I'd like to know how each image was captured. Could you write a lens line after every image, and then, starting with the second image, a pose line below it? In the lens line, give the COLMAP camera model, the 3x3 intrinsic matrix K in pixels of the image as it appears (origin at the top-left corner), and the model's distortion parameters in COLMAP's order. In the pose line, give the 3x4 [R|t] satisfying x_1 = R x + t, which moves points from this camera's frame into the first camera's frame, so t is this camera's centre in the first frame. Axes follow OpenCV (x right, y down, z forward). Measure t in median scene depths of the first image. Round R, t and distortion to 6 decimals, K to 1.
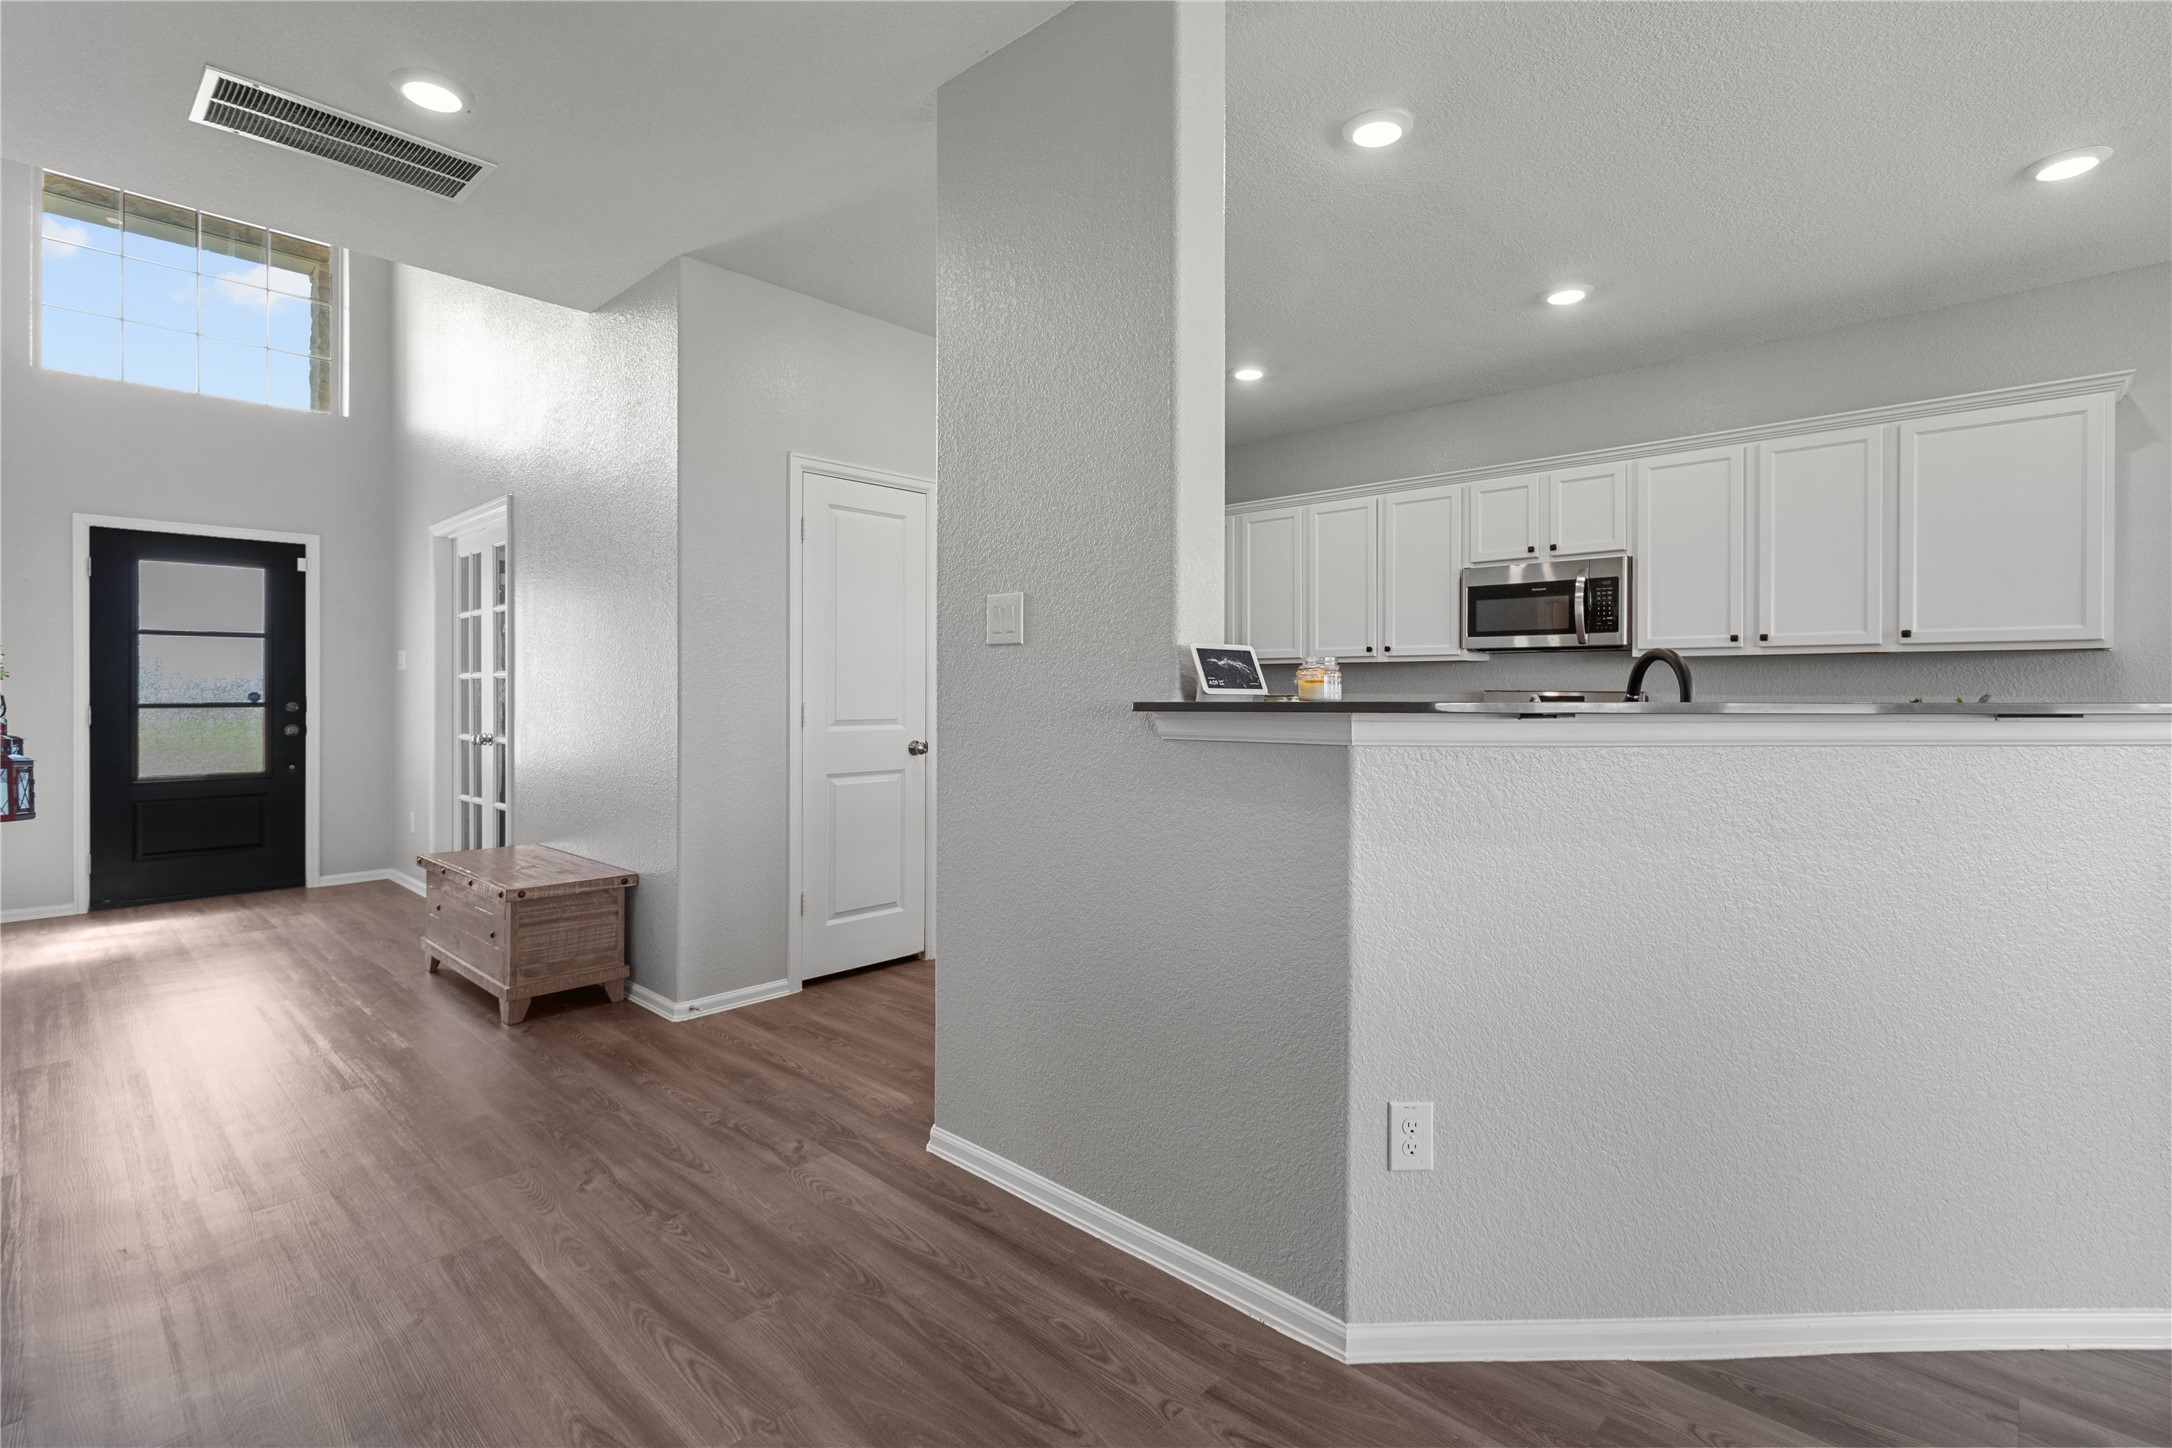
lens RADIAL K [[1025.6, 0, 1087.5], [0, 1025.6, 682.5], [0, 0, 1]] dist [-0.000585, -0.000080]
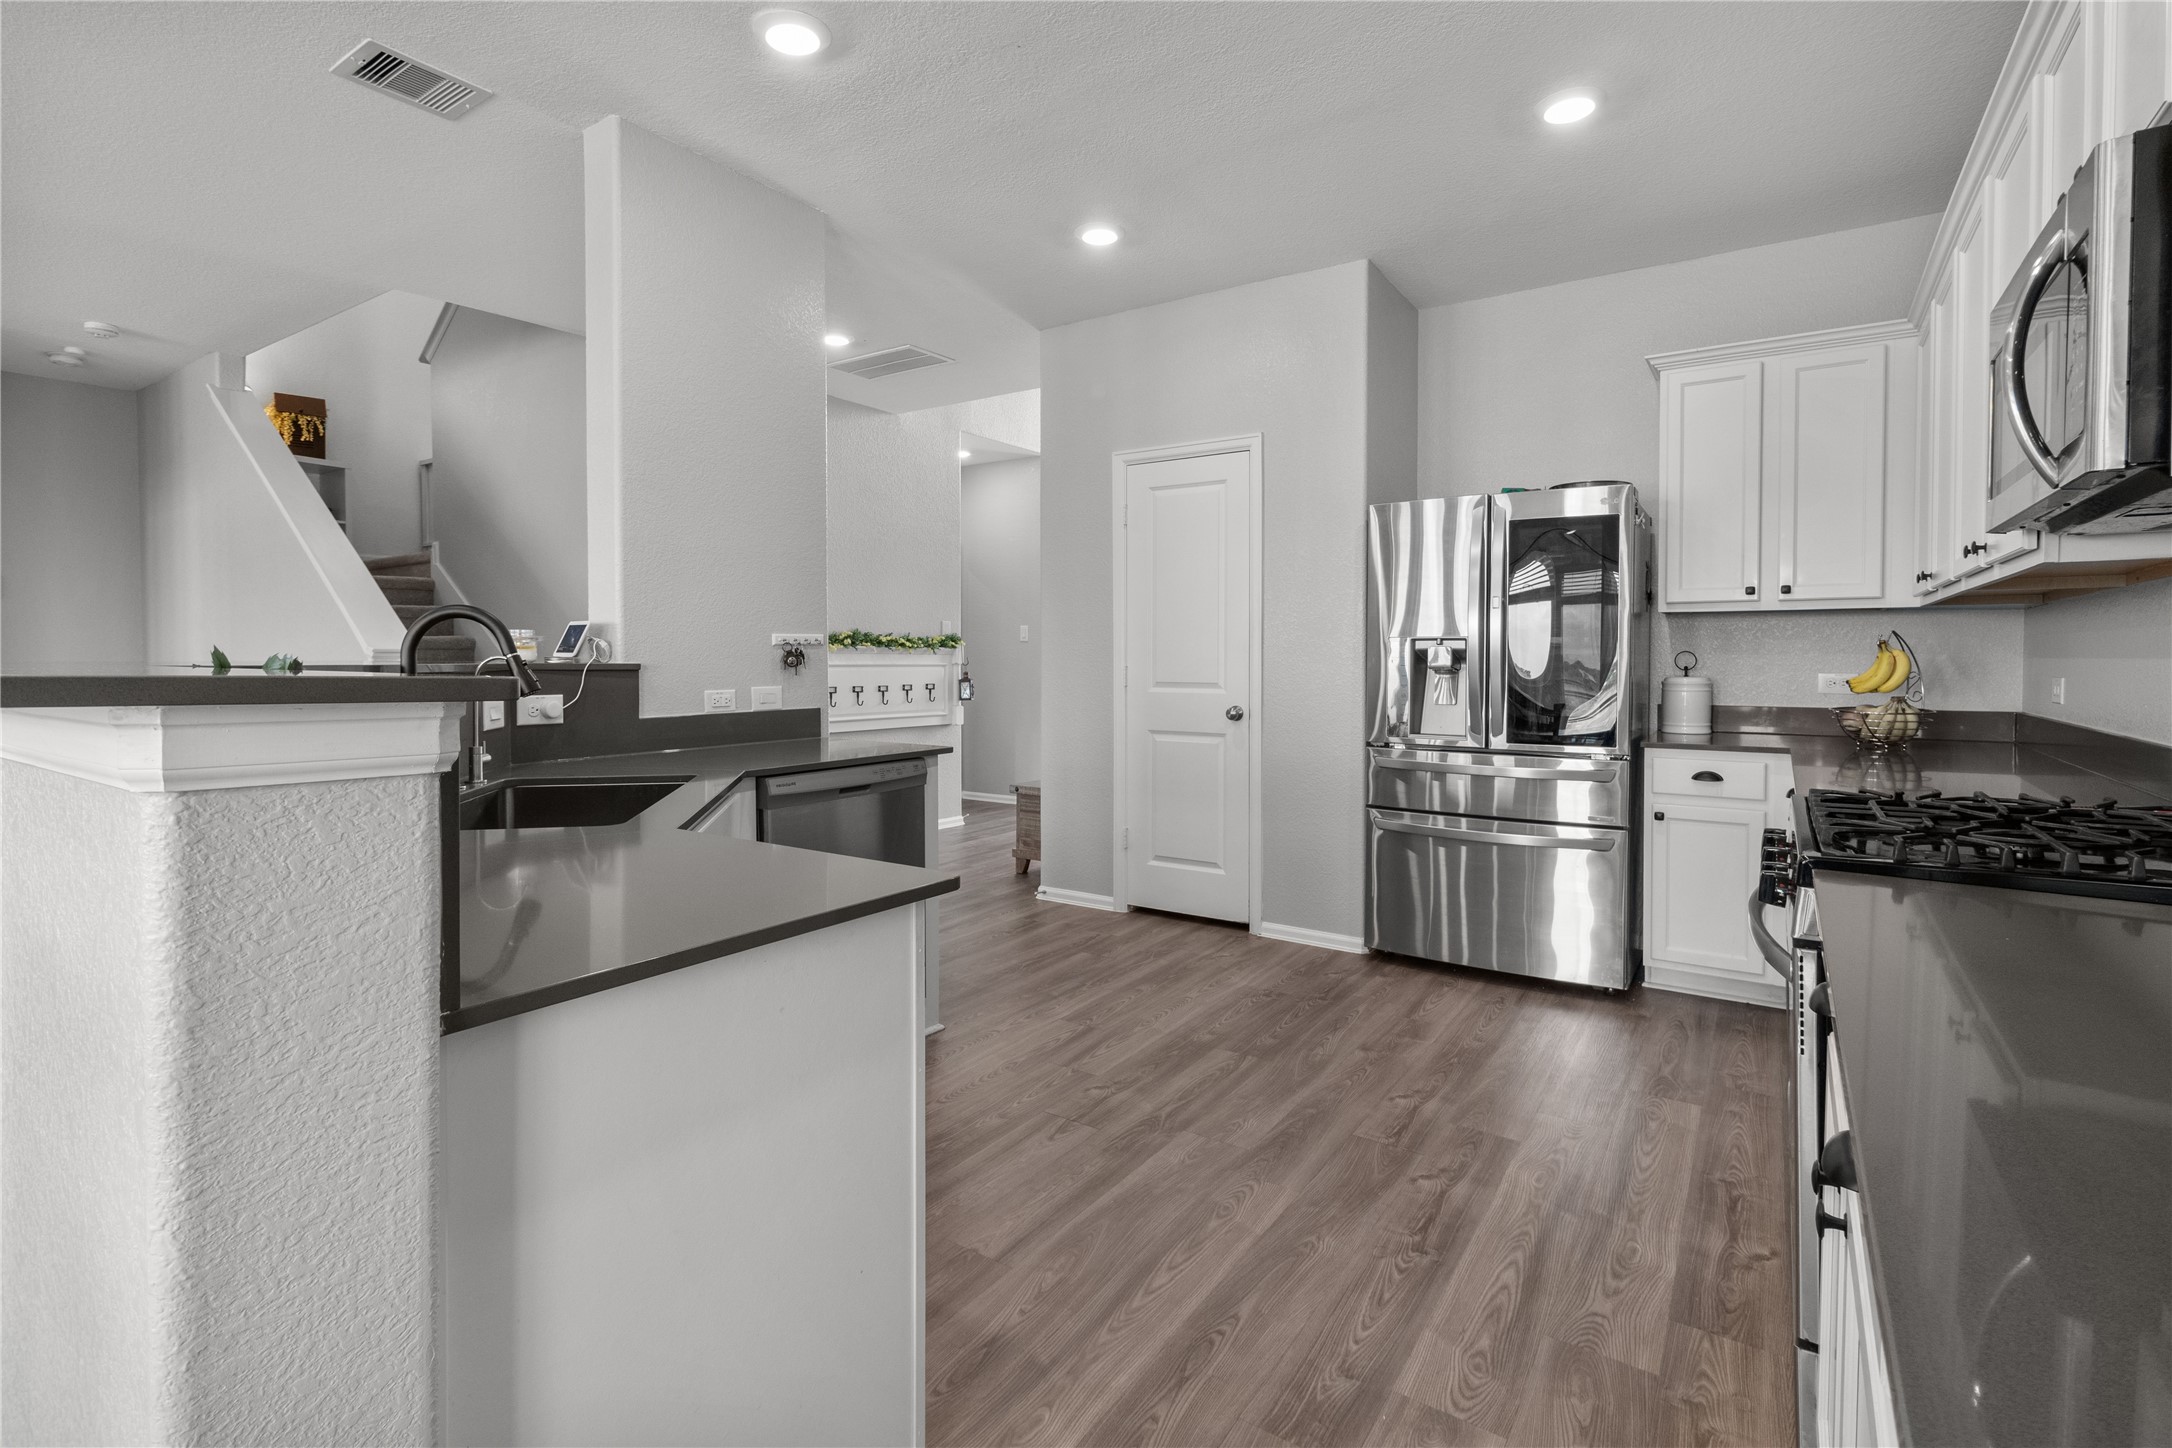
lens RADIAL K [[1025.6, 0, 1087.5], [0, 1025.6, 682.5], [0, 0, 1]] dist [-0.000585, -0.000080]
pose [[0.175781, 0.031020, -0.983940, 0.796927], [0.003734, 0.999475, 0.032176, 0.001582], [0.984422, -0.009330, 0.175573, 0.705753]]
